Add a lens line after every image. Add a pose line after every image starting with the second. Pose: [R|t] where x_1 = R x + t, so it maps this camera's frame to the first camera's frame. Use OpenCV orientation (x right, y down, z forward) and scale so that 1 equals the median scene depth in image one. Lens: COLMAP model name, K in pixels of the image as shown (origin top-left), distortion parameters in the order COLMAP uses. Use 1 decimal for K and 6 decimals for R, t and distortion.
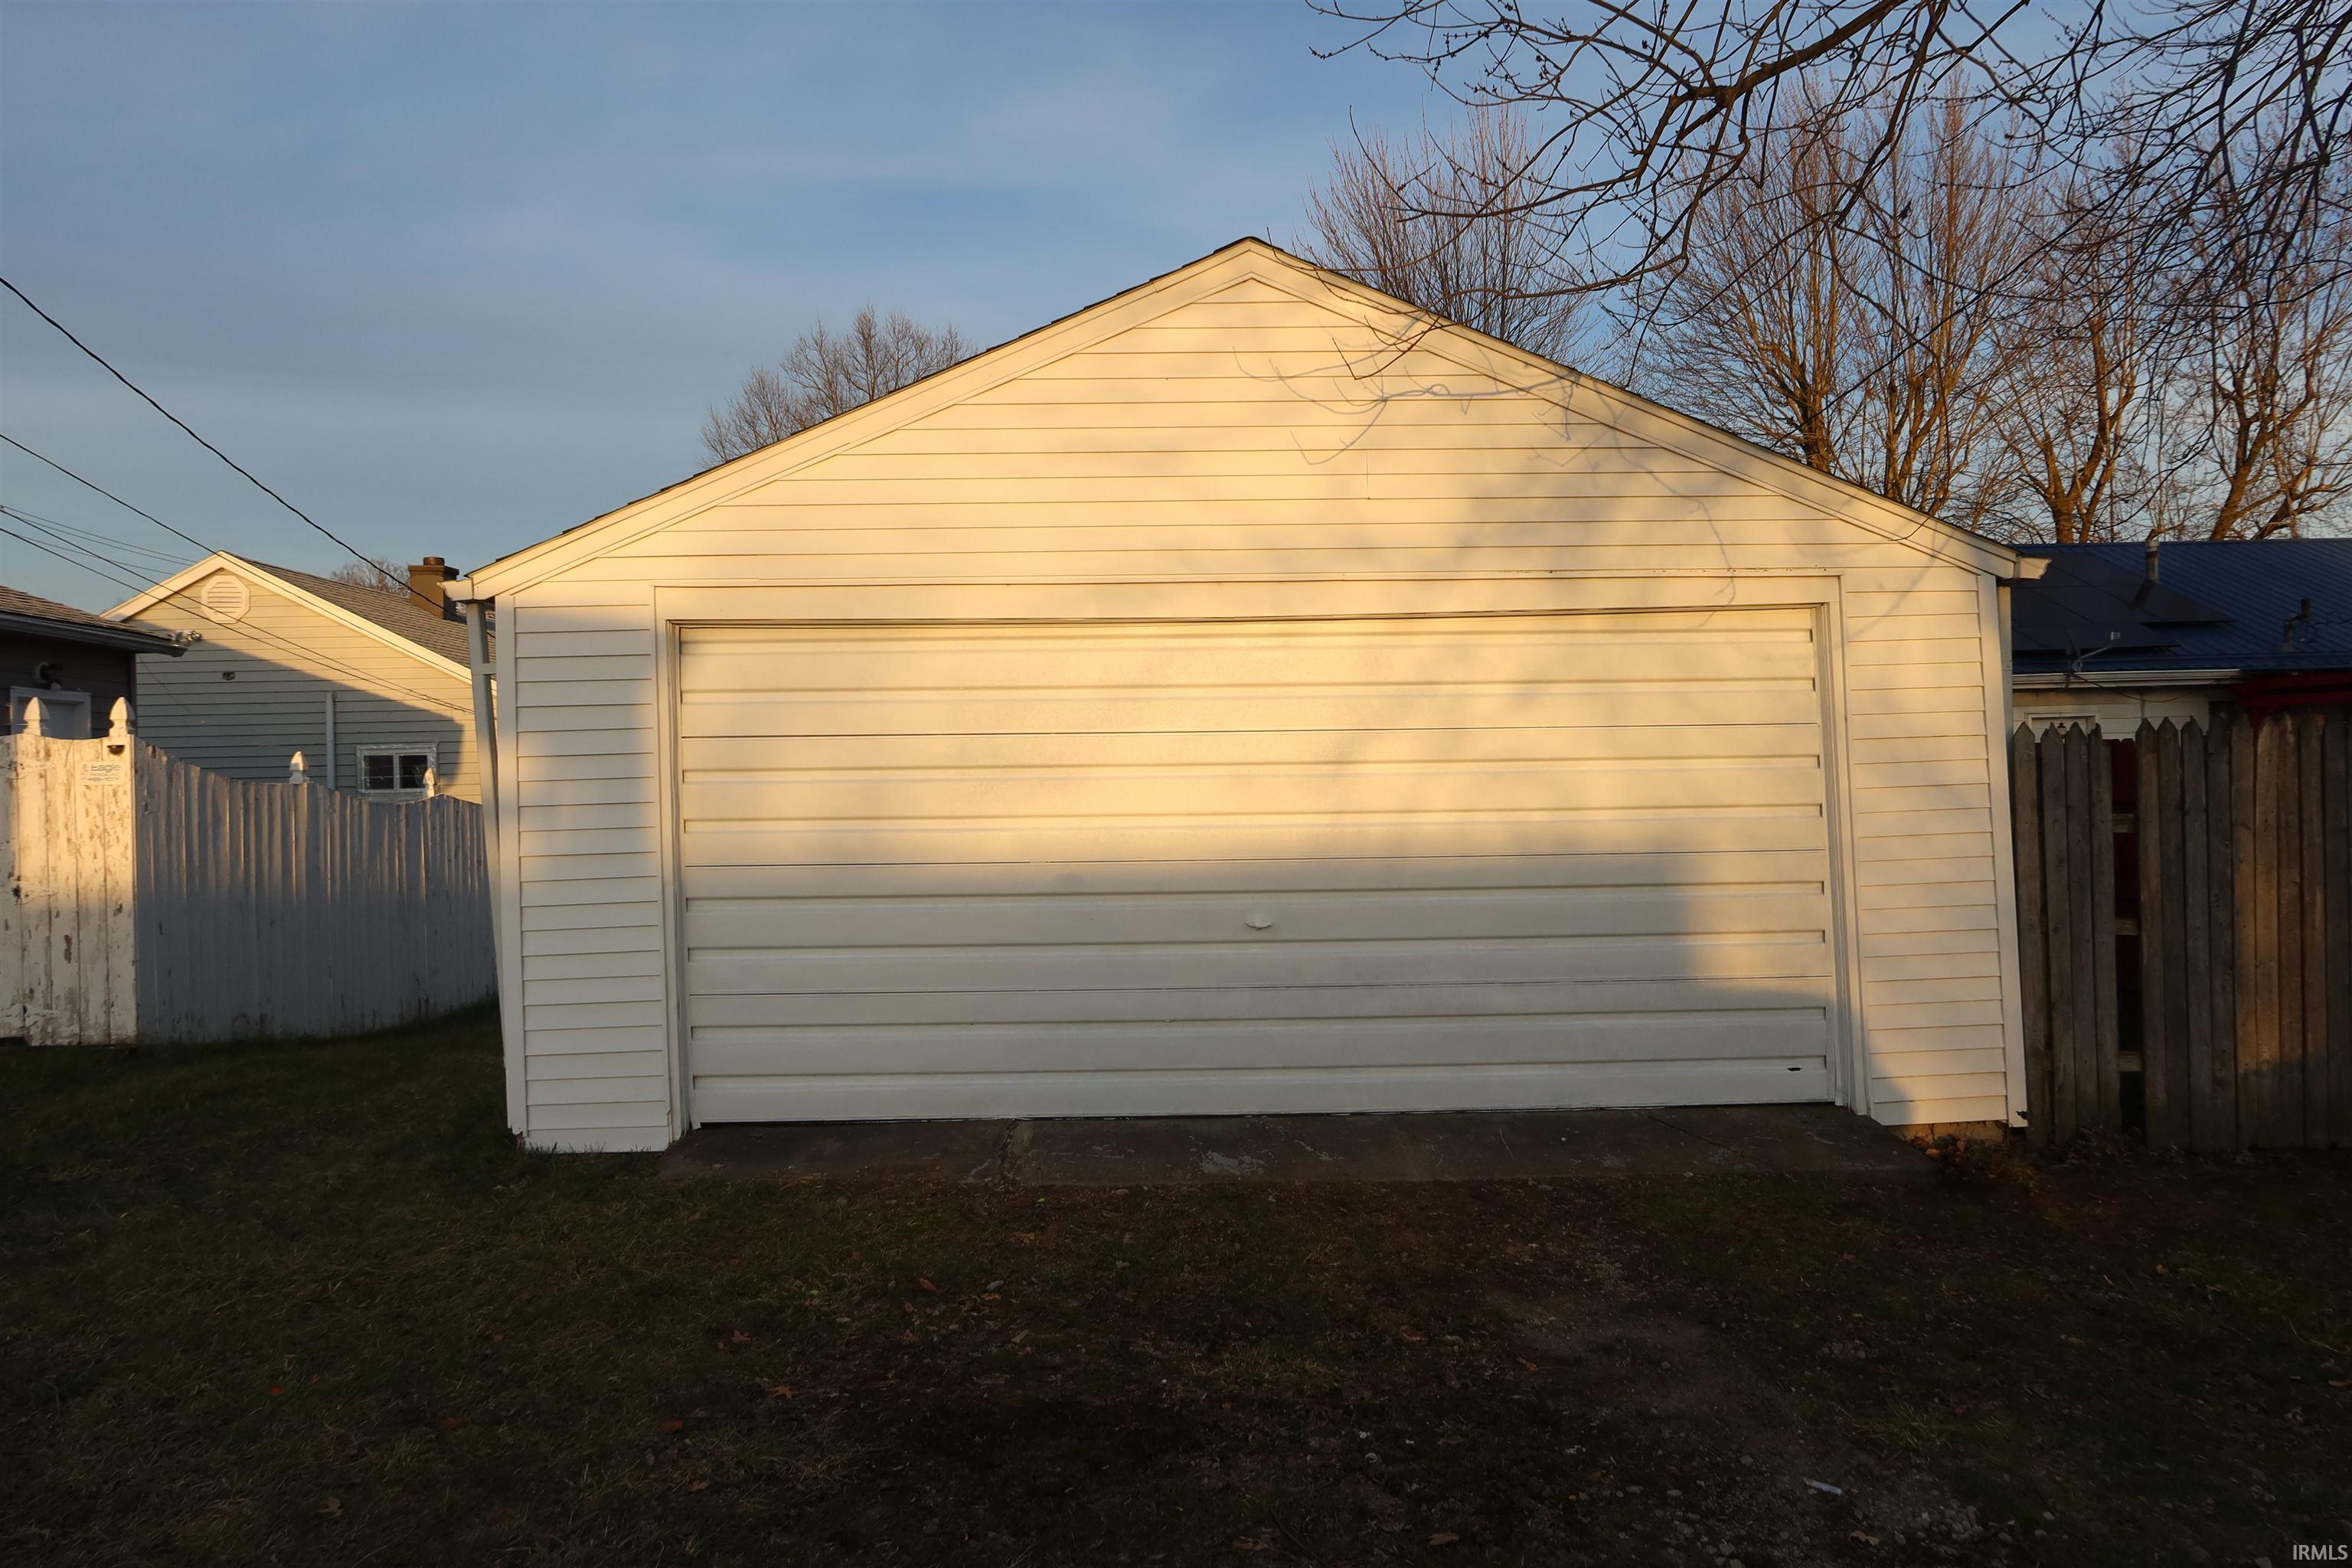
lens RADIAL K [[1625.8, 0, 1176.0], [0, 1625.8, 784.0], [0, 0, 1]] dist [-0.021211, 0.003740]
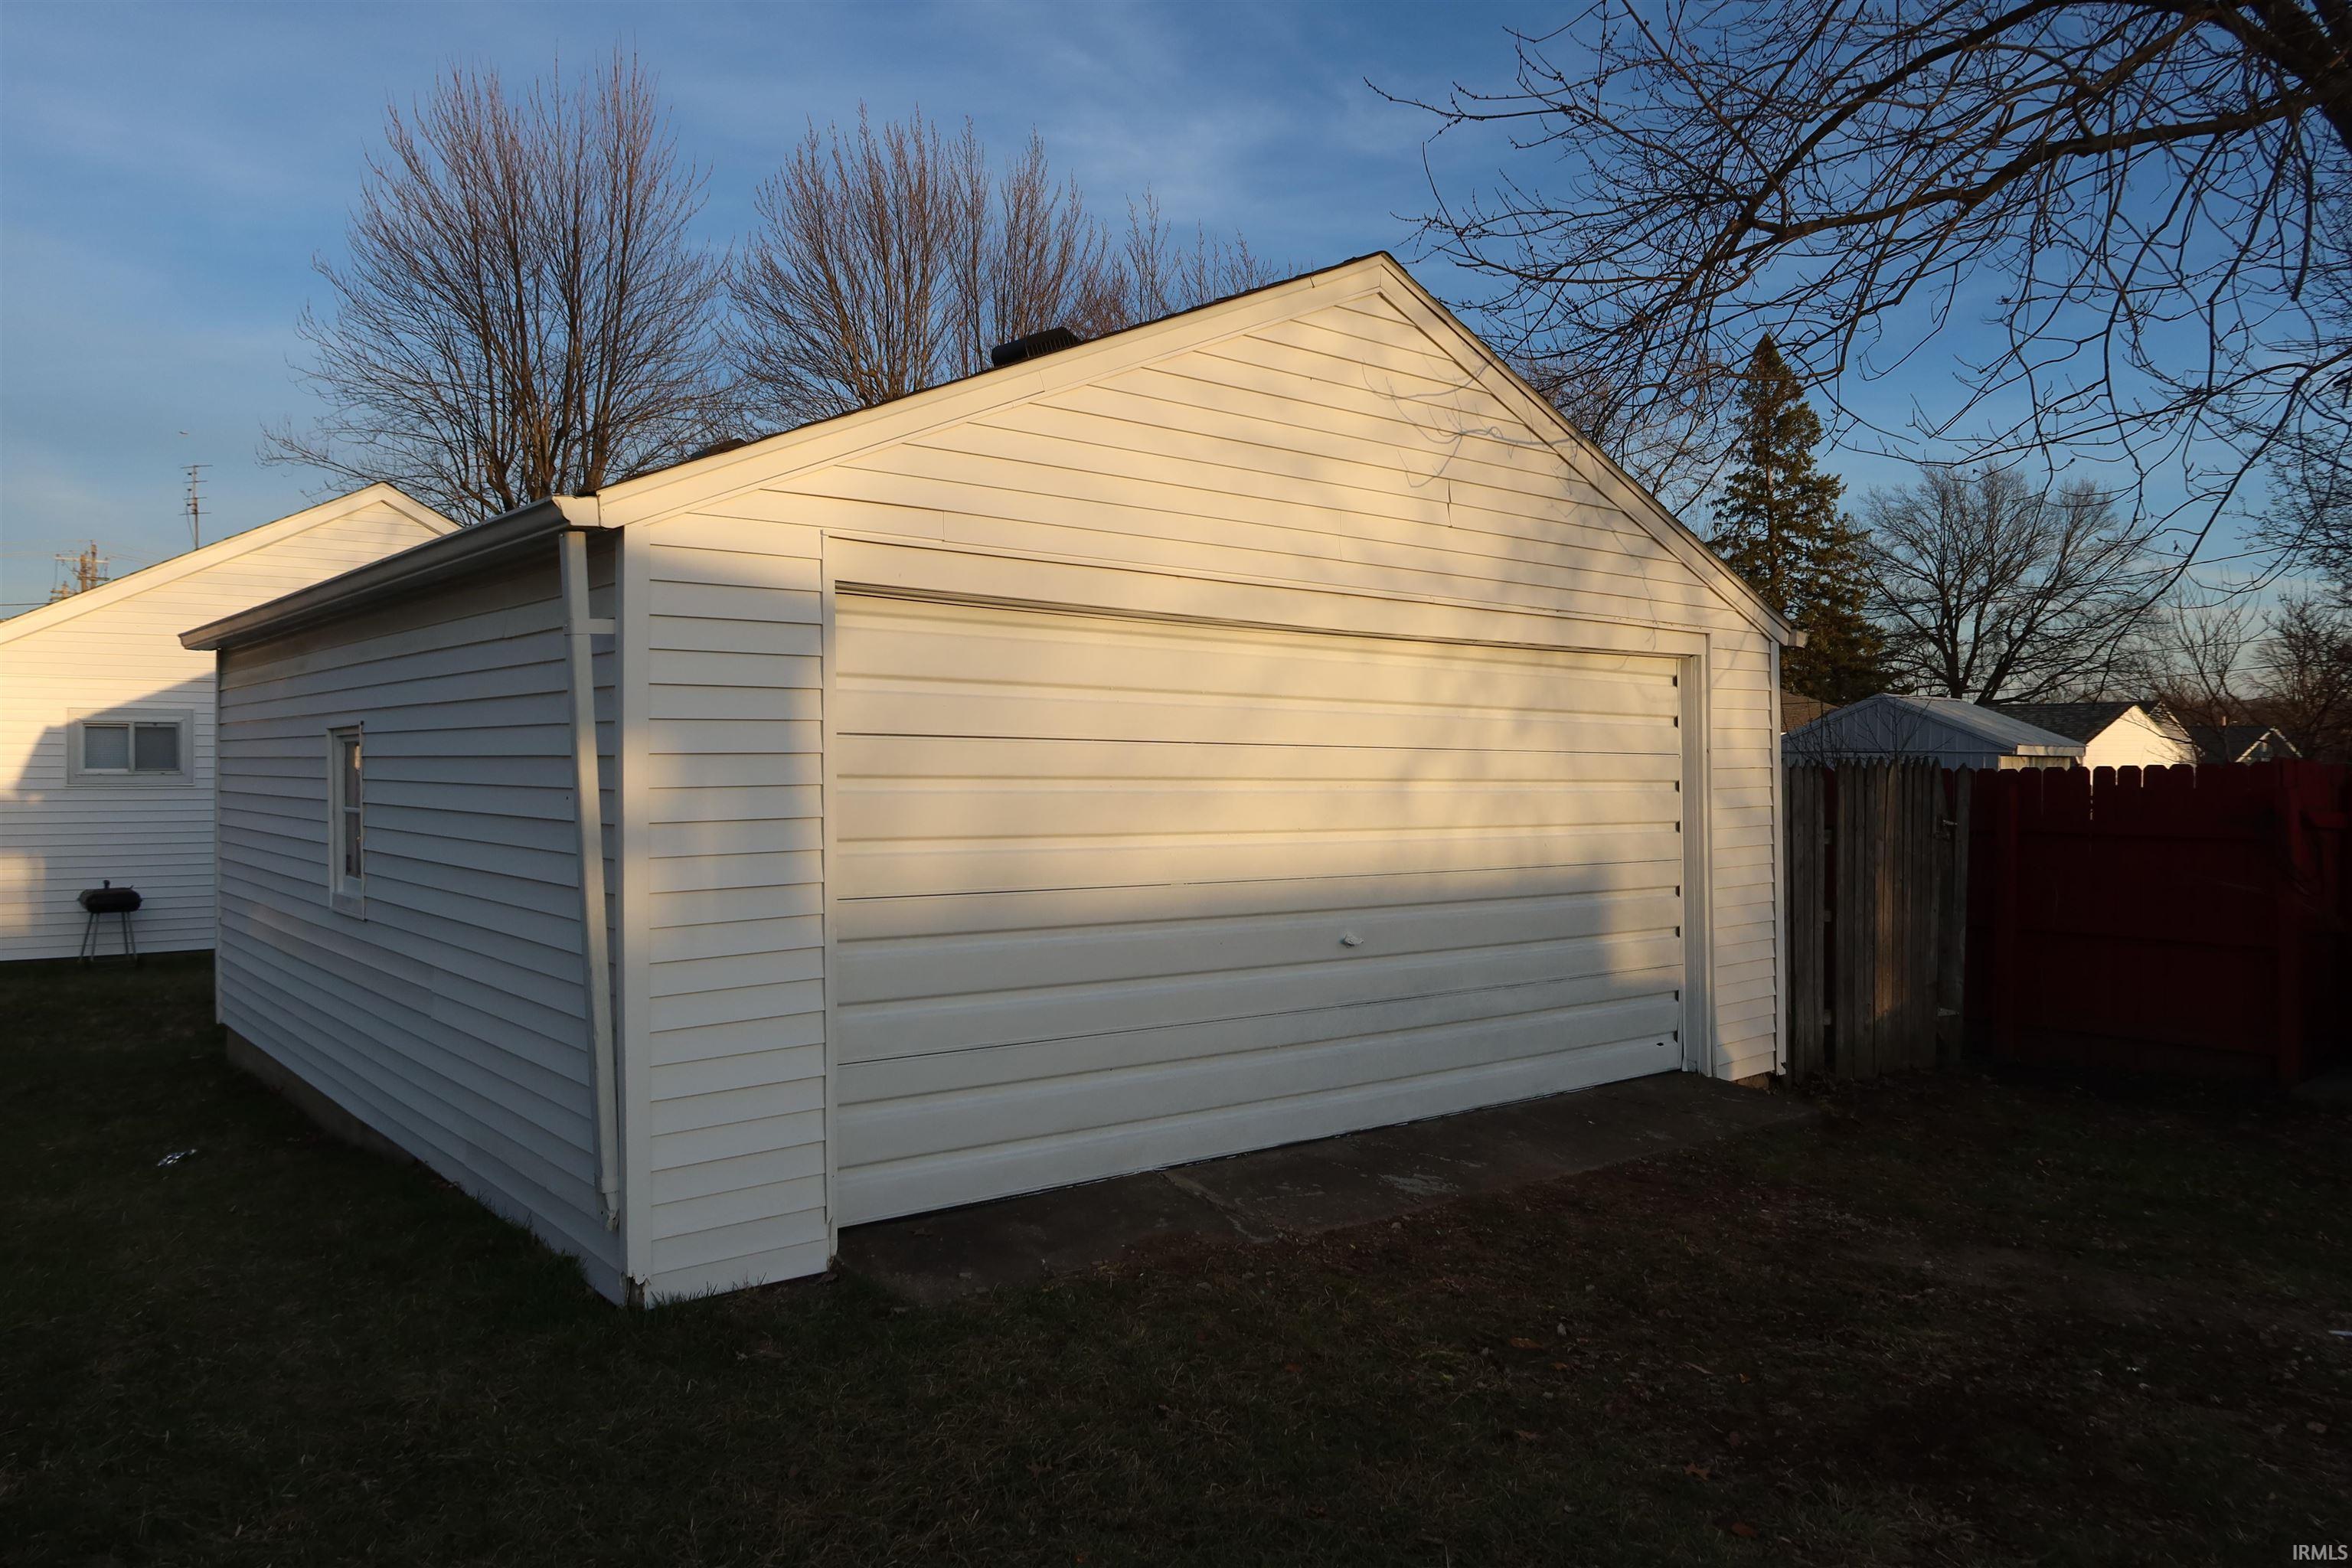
lens RADIAL K [[1625.8, 0, 1176.0], [0, 1625.8, 784.0], [0, 0, 1]] dist [-0.021211, 0.003740]
pose [[0.788369, 0.015896, 0.614997, -0.650217], [-0.015799, 0.999860, -0.005592, -0.002914], [-0.615000, -0.005308, 0.788509, 0.286609]]
